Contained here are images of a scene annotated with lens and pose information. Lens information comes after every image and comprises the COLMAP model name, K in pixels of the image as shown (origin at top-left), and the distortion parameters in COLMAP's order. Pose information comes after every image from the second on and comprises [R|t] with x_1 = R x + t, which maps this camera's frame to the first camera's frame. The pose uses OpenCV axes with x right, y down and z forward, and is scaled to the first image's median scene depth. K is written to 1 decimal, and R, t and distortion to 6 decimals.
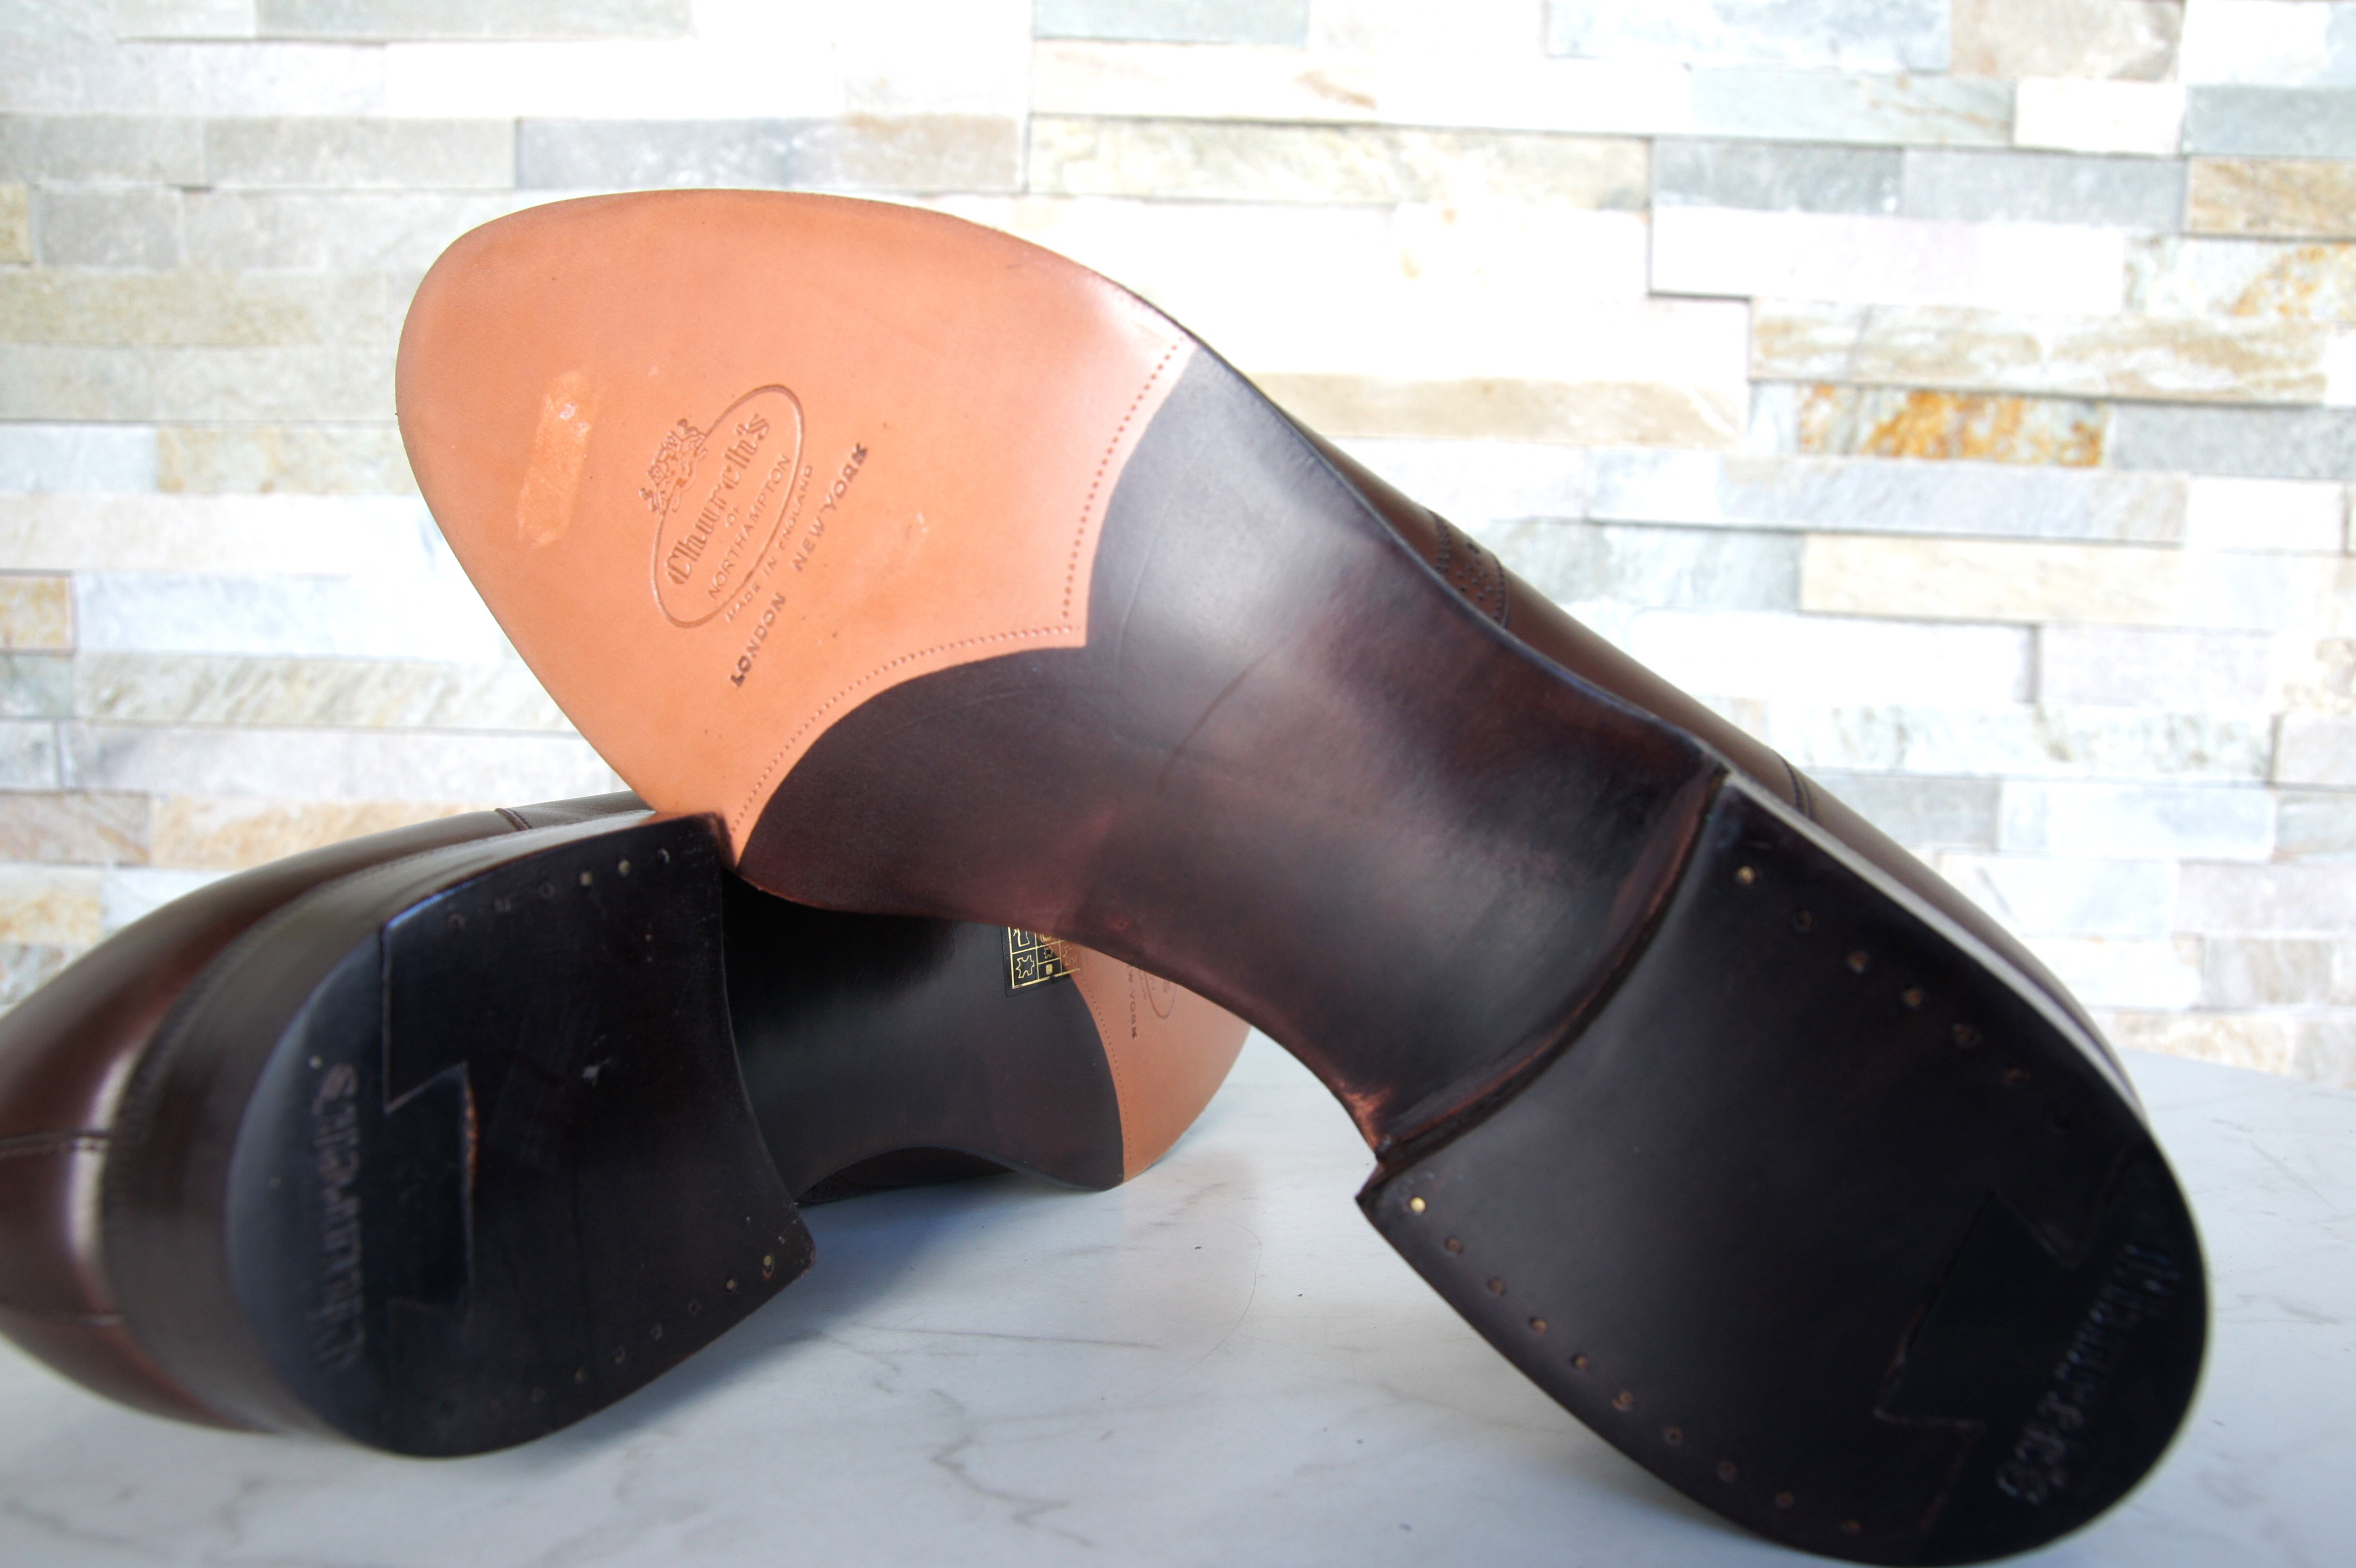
lens RADIAL K [[1649.4, 0, 1177.7], [0, 1649.4, 792.8], [0, 0, 1]] dist [-0.142677, 0.097621]
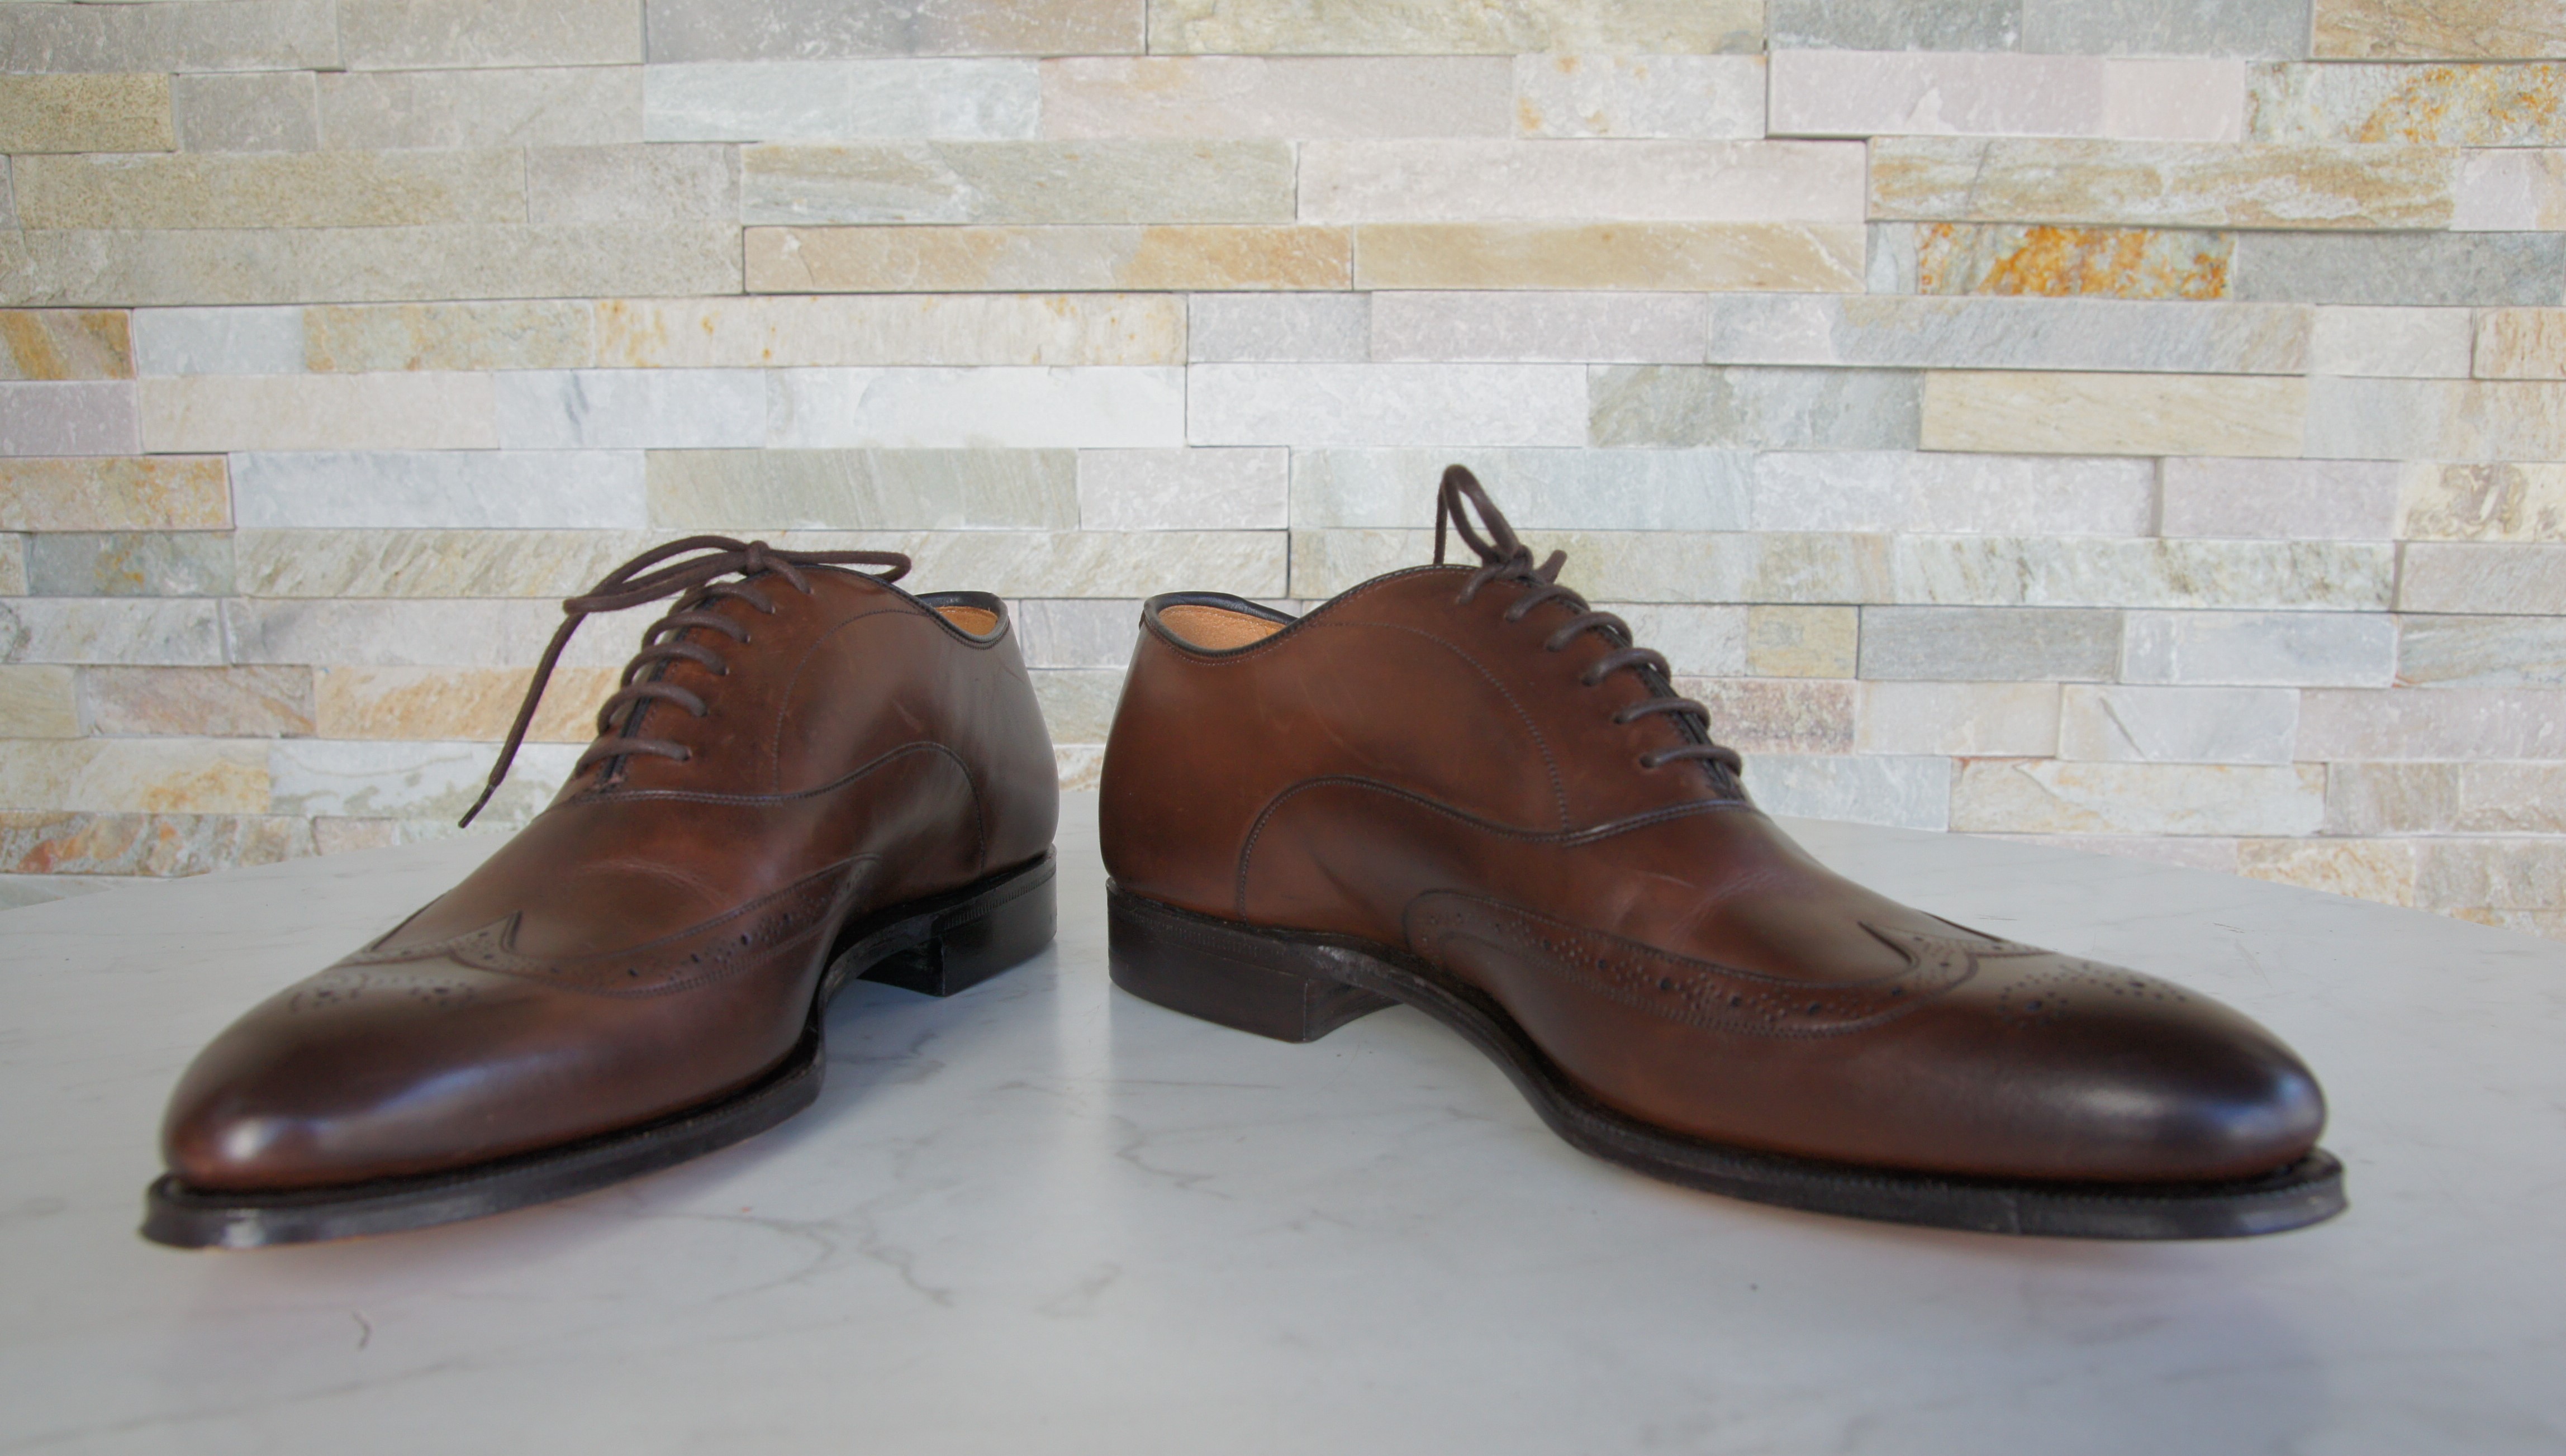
lens RADIAL K [[1839.5, 0, 1283.0], [0, 1839.5, 728.0], [0, 0, 1]] dist [-0.137496, 0.106206]
pose [[0.999443, -0.021053, -0.025876, 0.011258], [0.022488, 0.998152, 0.056454, -0.010710], [0.024640, -0.057004, 0.998070, -0.151559]]
